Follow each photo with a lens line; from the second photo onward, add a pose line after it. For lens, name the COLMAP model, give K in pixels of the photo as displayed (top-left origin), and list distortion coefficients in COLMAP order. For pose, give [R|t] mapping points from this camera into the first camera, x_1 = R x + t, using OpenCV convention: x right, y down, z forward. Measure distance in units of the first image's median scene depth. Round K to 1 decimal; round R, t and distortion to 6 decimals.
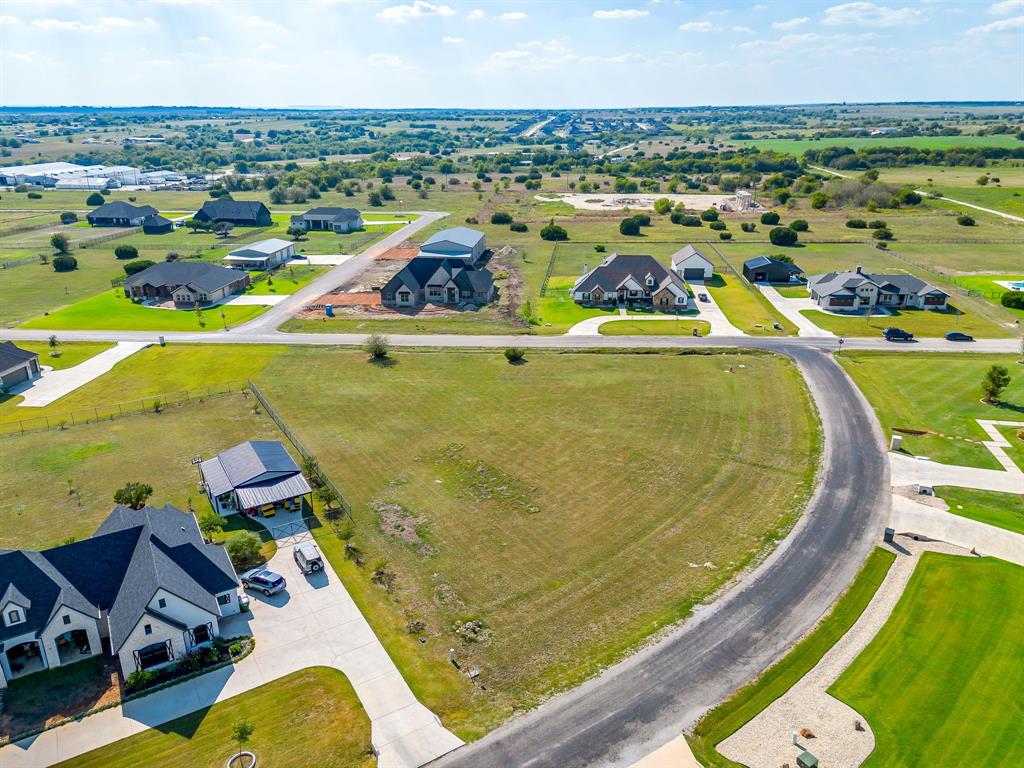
lens RADIAL K [[731.5, 0, 512.9], [0, 731.5, 387.9], [0, 0, 1]] dist [0.074812, -0.045360]
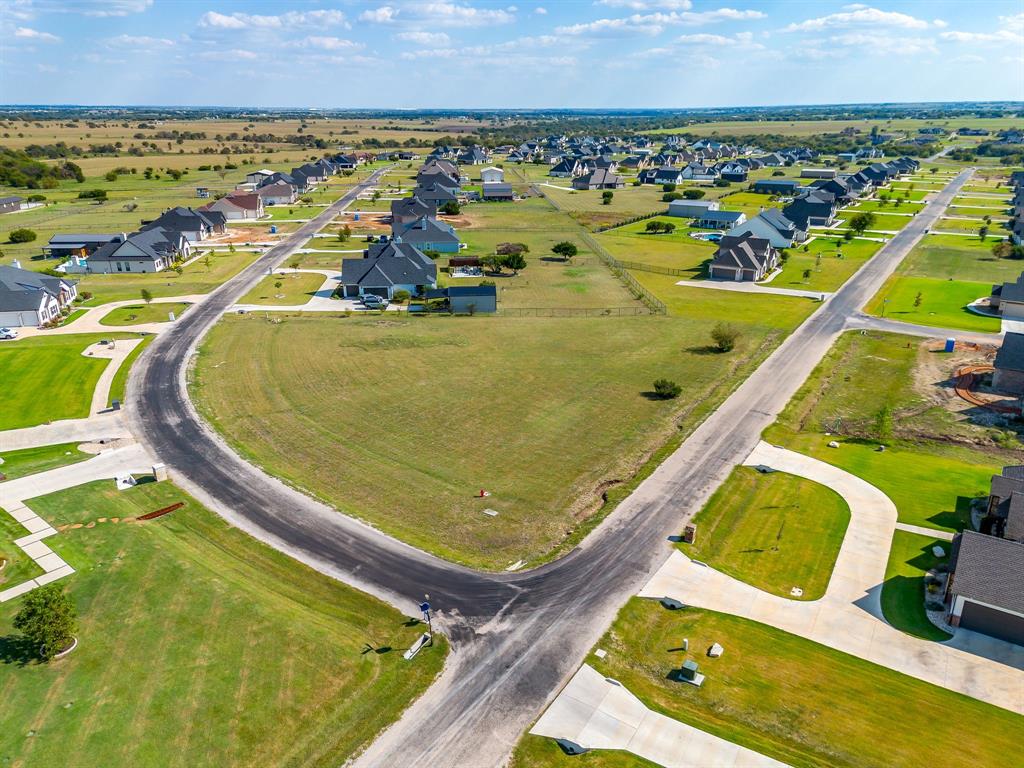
lens RADIAL K [[731.5, 0, 511.5], [0, 731.5, 375.2], [0, 0, 1]] dist [0.074812, -0.045360]
pose [[-0.448514, 0.310751, -0.838015, 0.893988], [-0.314344, 0.822865, 0.473372, -0.465379], [0.836674, 0.475739, -0.271384, 1.348736]]
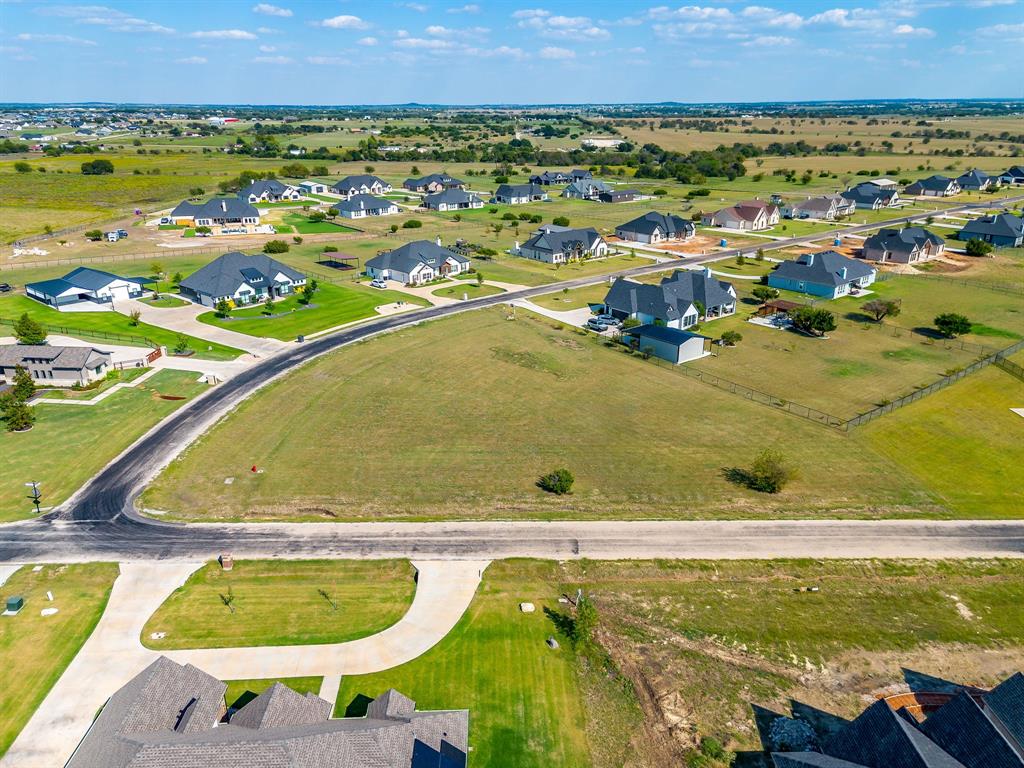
lens RADIAL K [[731.5, 0, 512.1], [0, 731.5, 383.4], [0, 0, 1]] dist [0.074812, -0.045360]
pose [[-0.991151, 0.053737, -0.121372, 0.151008], [-0.040665, 0.747489, 0.663028, -0.695161], [0.126354, 0.662097, -0.738690, 1.803745]]
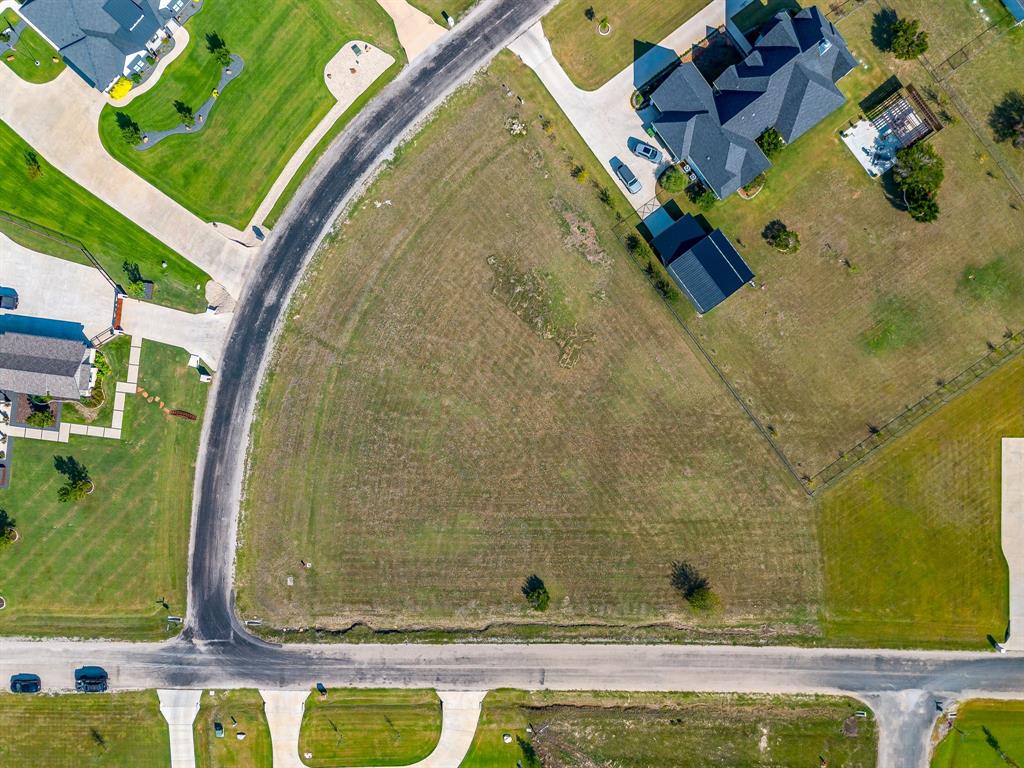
lens RADIAL K [[731.5, 0, 511.1], [0, 731.5, 388.6], [0, 0, 1]] dist [0.074812, -0.045360]
pose [[-0.994060, 0.099741, 0.043545, -0.035950], [0.003682, -0.369054, 0.929401, -0.970885], [0.108770, 0.924040, 0.366495, 0.564002]]
